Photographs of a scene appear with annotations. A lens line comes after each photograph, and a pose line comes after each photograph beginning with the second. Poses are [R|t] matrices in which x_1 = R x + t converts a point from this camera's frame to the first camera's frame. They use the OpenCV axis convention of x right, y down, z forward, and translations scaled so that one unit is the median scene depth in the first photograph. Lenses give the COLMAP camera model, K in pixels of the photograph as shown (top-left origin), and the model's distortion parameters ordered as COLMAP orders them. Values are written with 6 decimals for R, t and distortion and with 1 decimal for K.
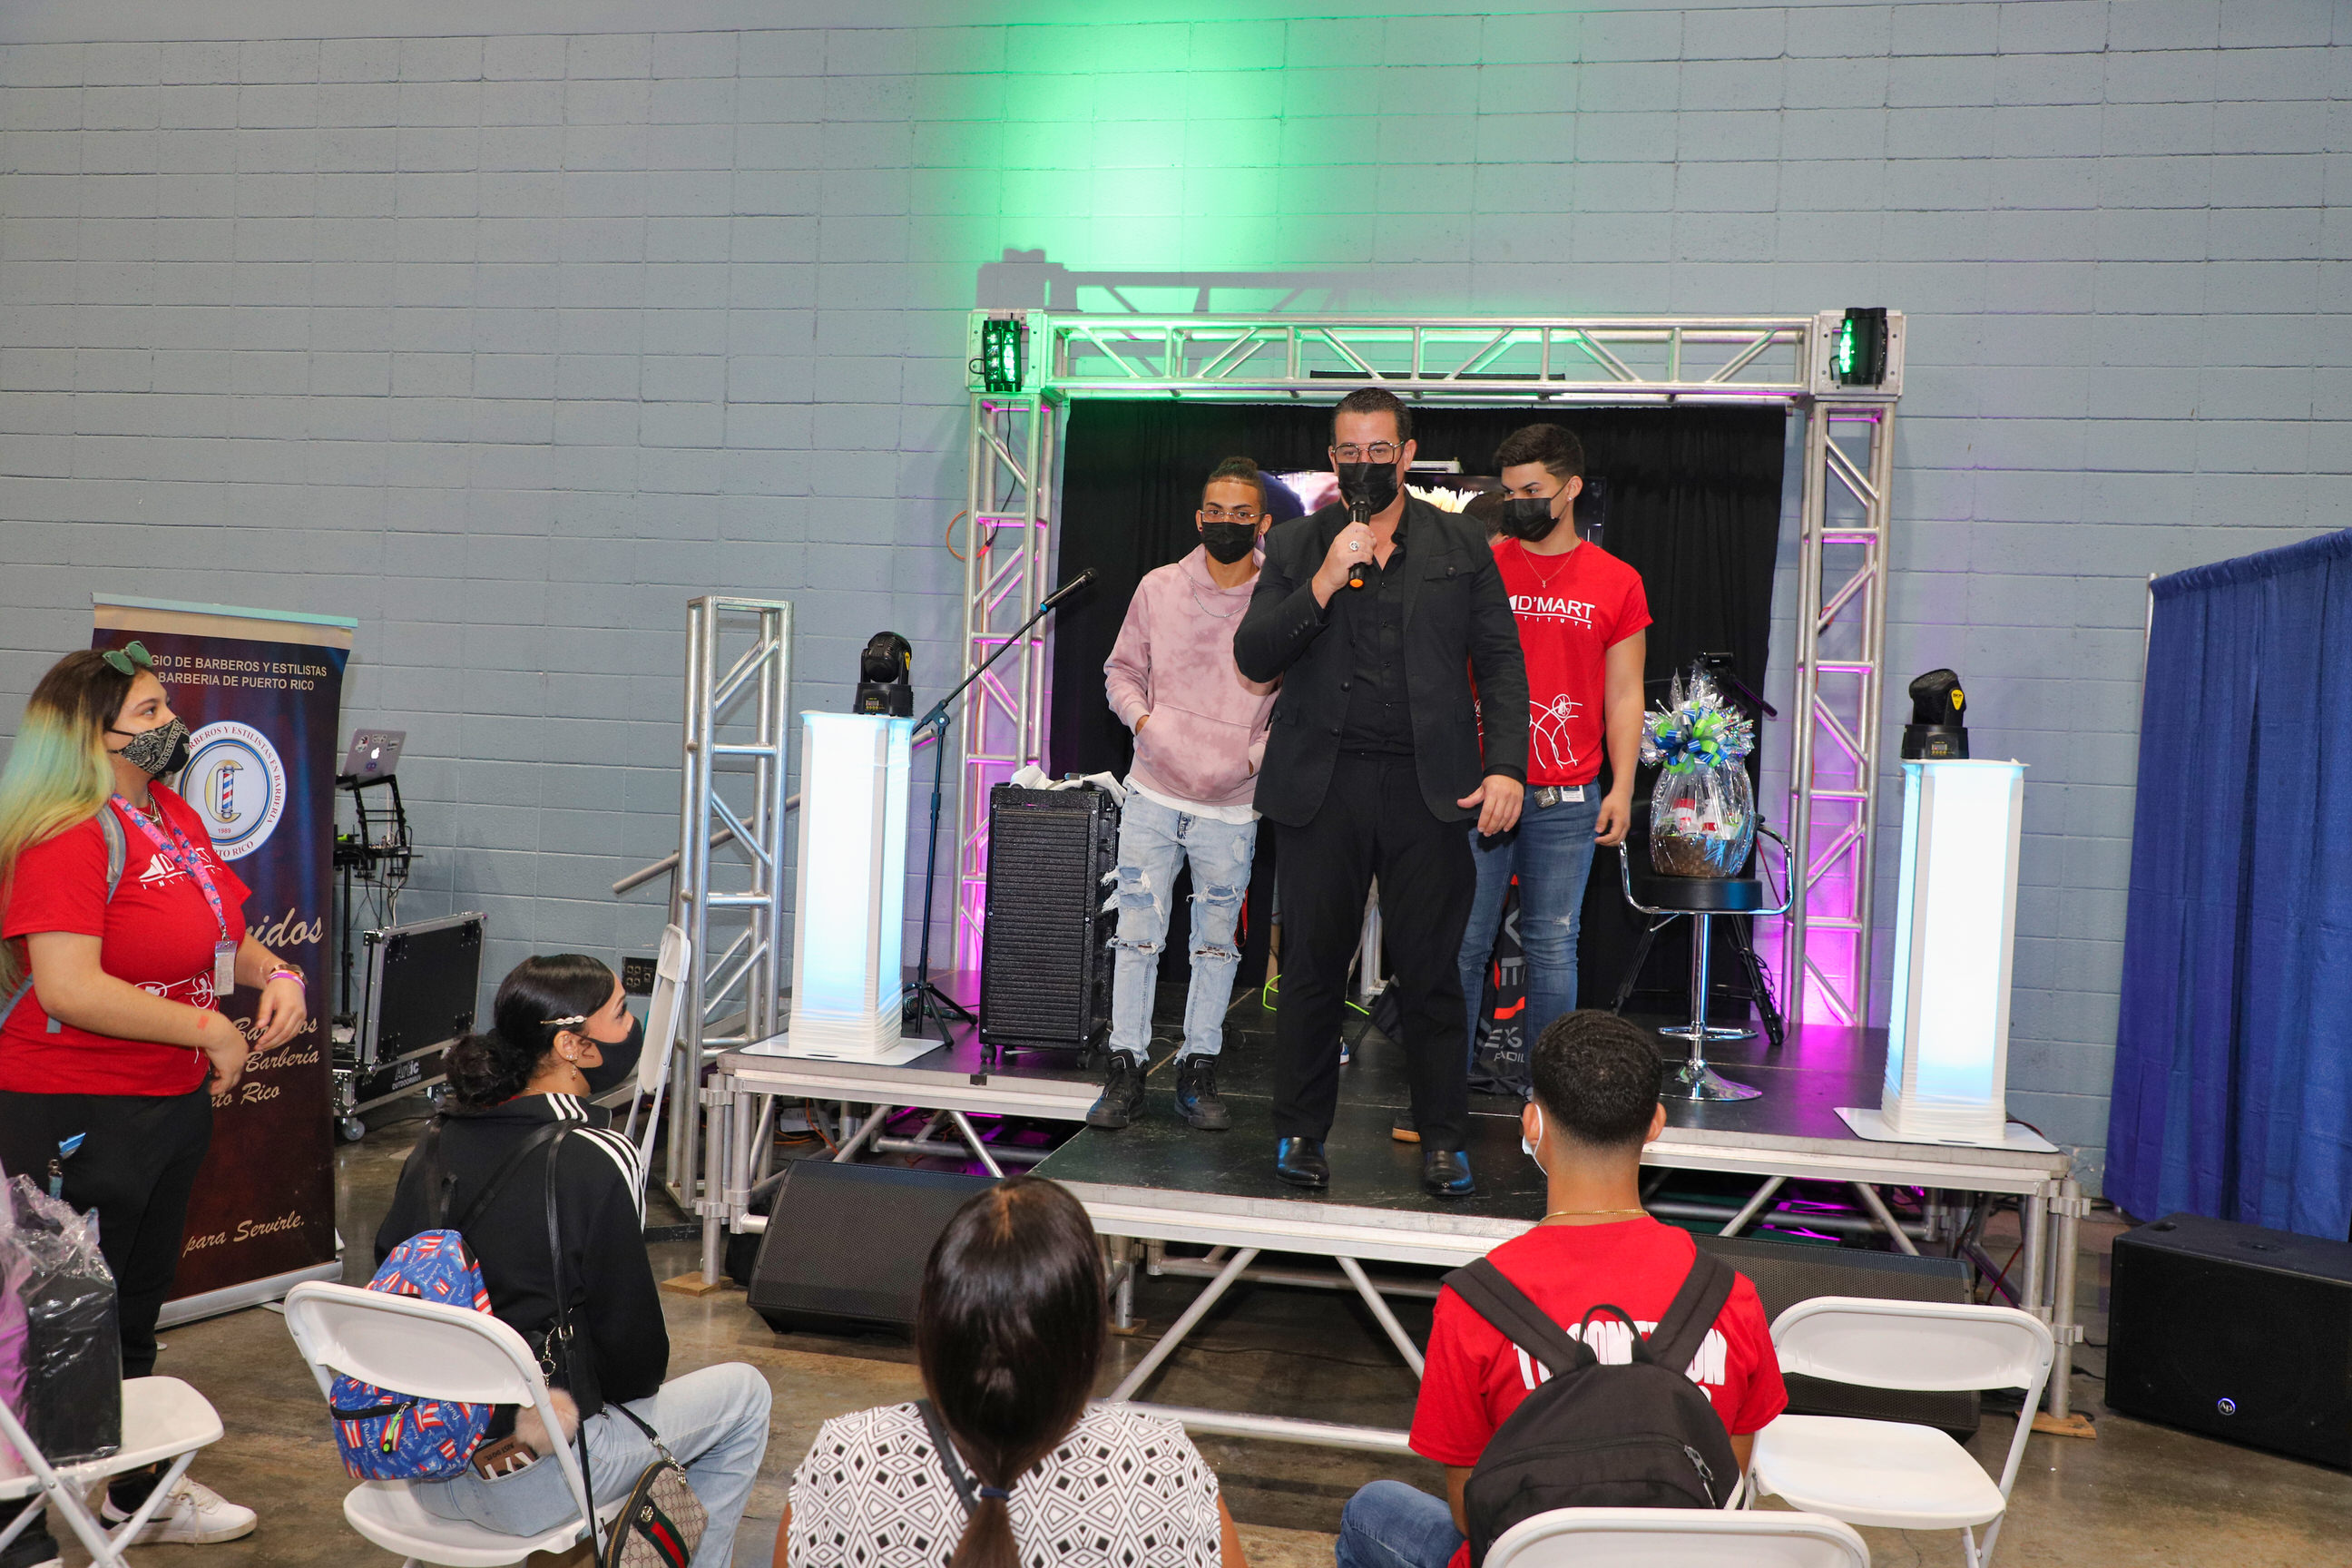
lens RADIAL K [[1927.3, 0, 1185.5], [0, 1927.3, 805.4], [0, 0, 1]] dist [0.000016, -0.001709]
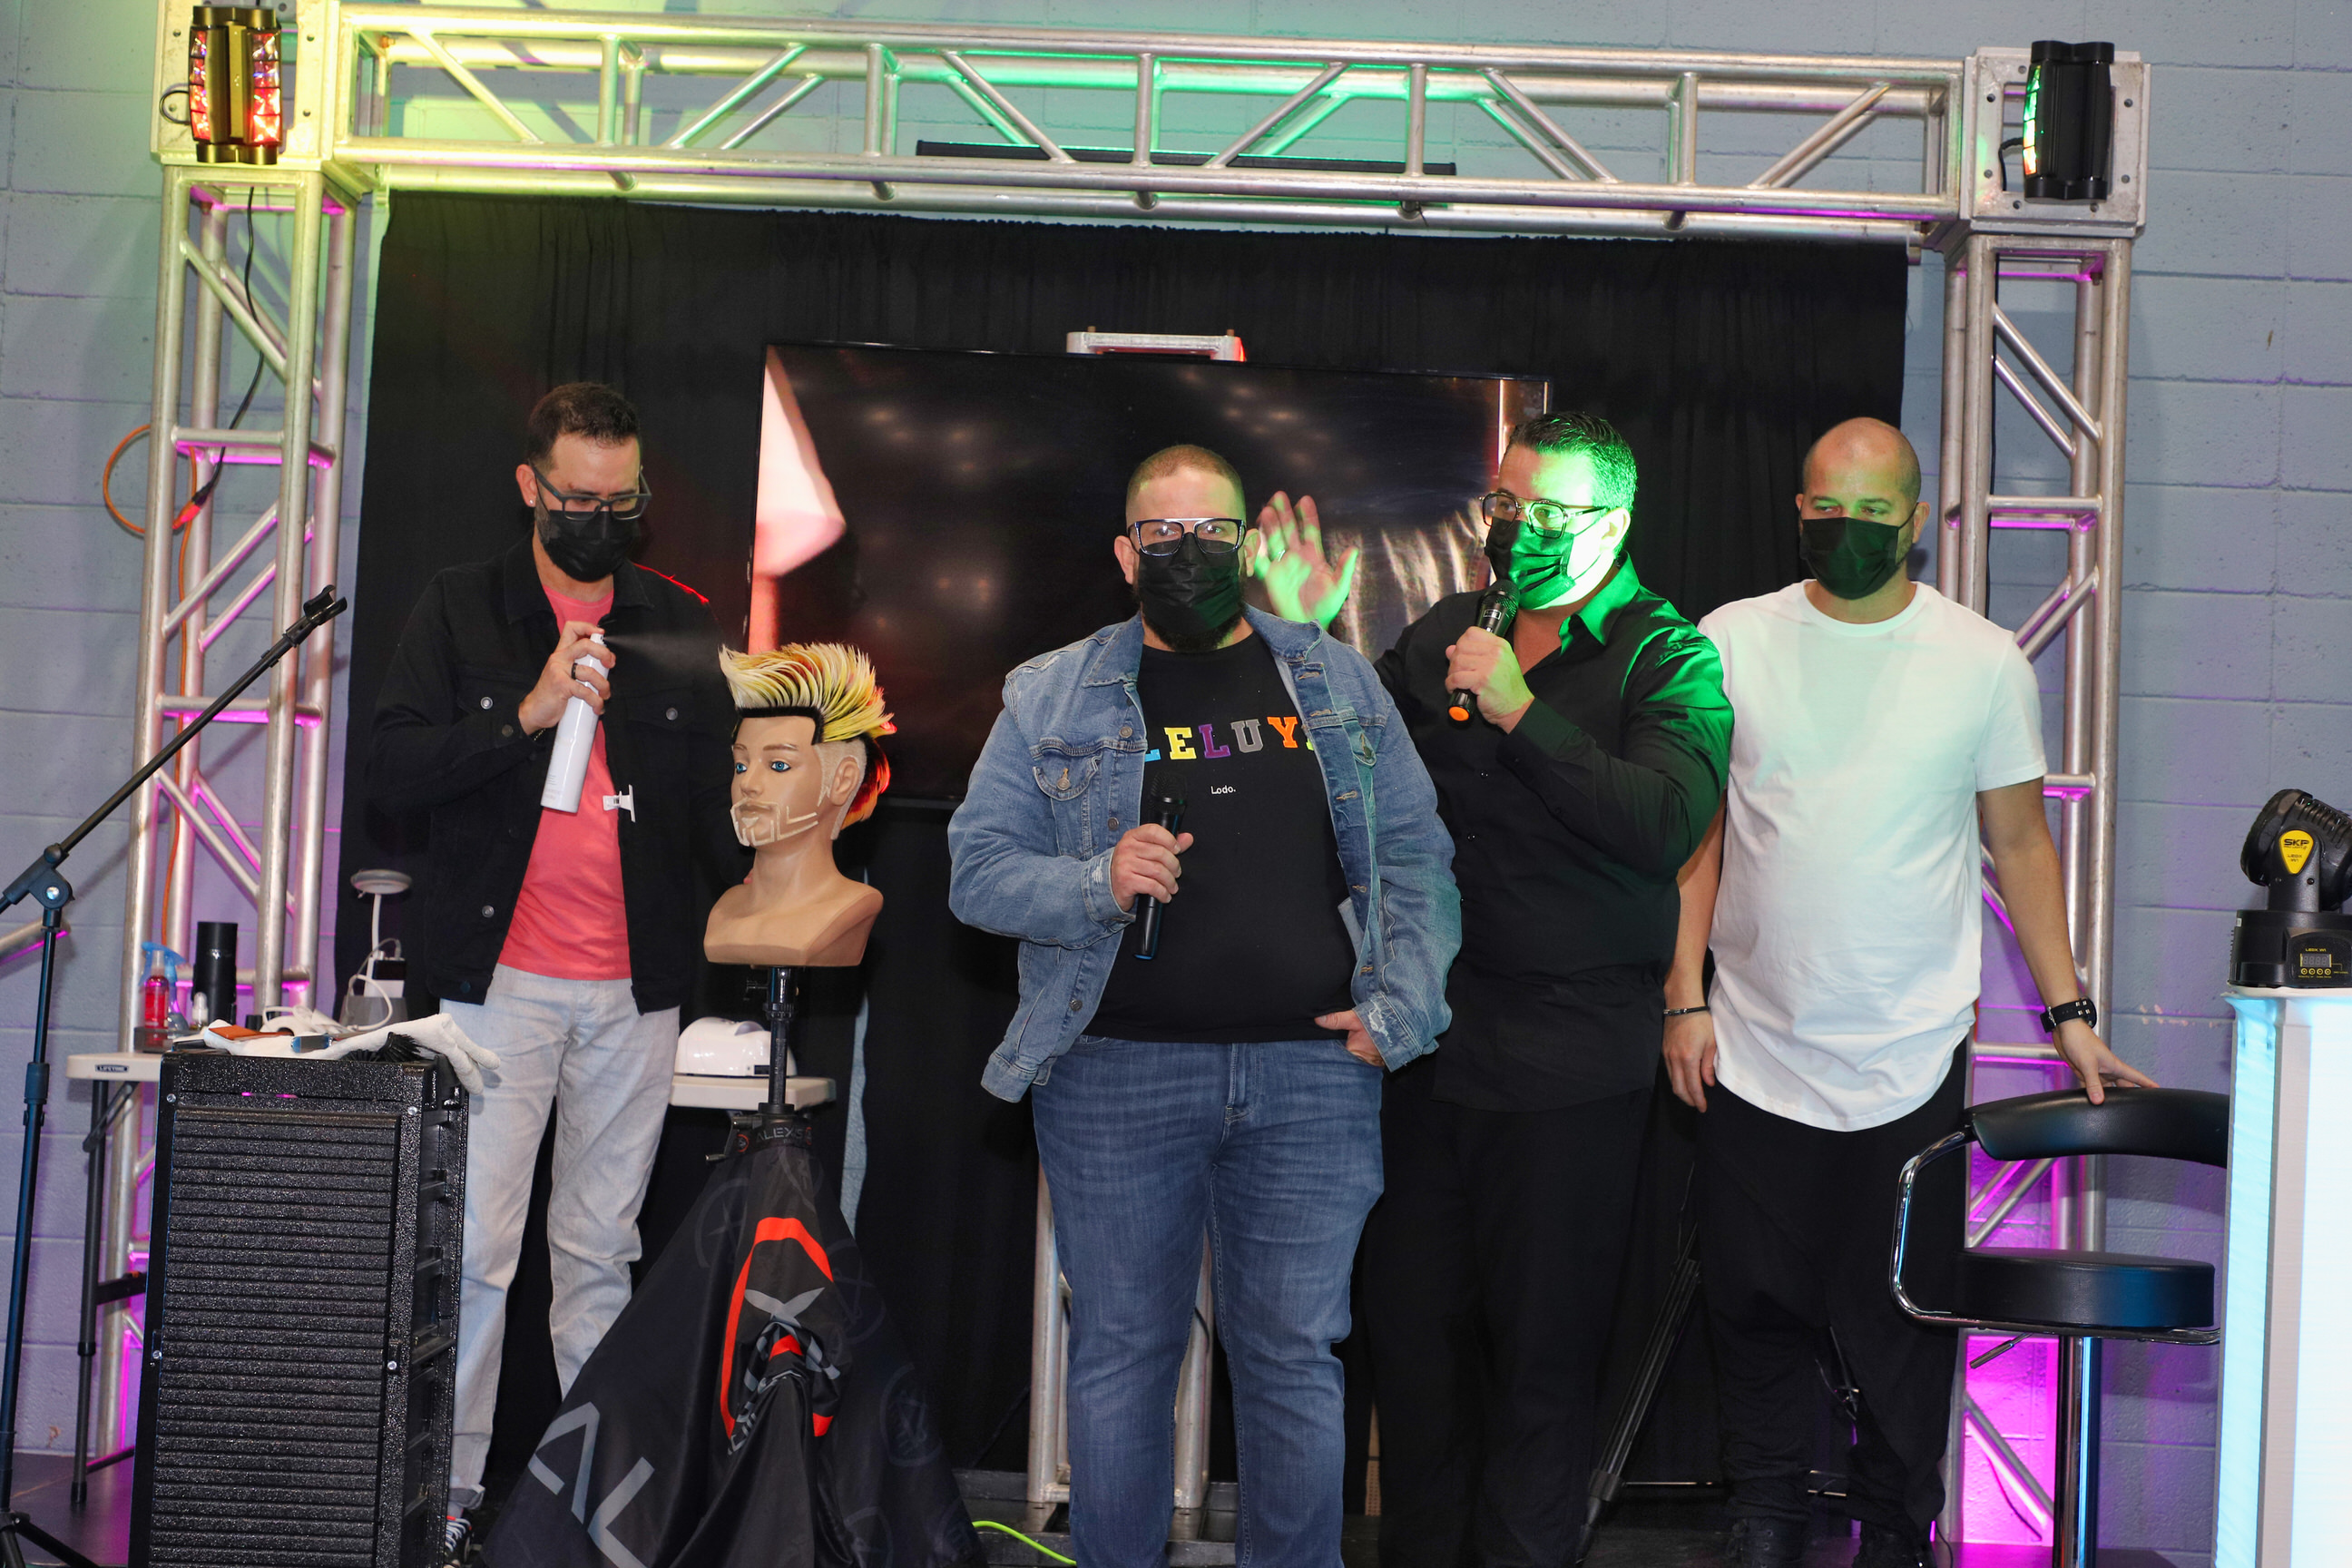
lens RADIAL K [[3734.5, 0, 1210.9], [0, 3734.5, 829.8], [0, 0, 1]] dist [-0.008951, 0.000000]
pose [[0.989404, 0.005917, 0.145068, 0.005543], [0.003029, 0.998111, -0.061366, -0.004822], [-0.145157, 0.061155, 0.987517, 0.115506]]
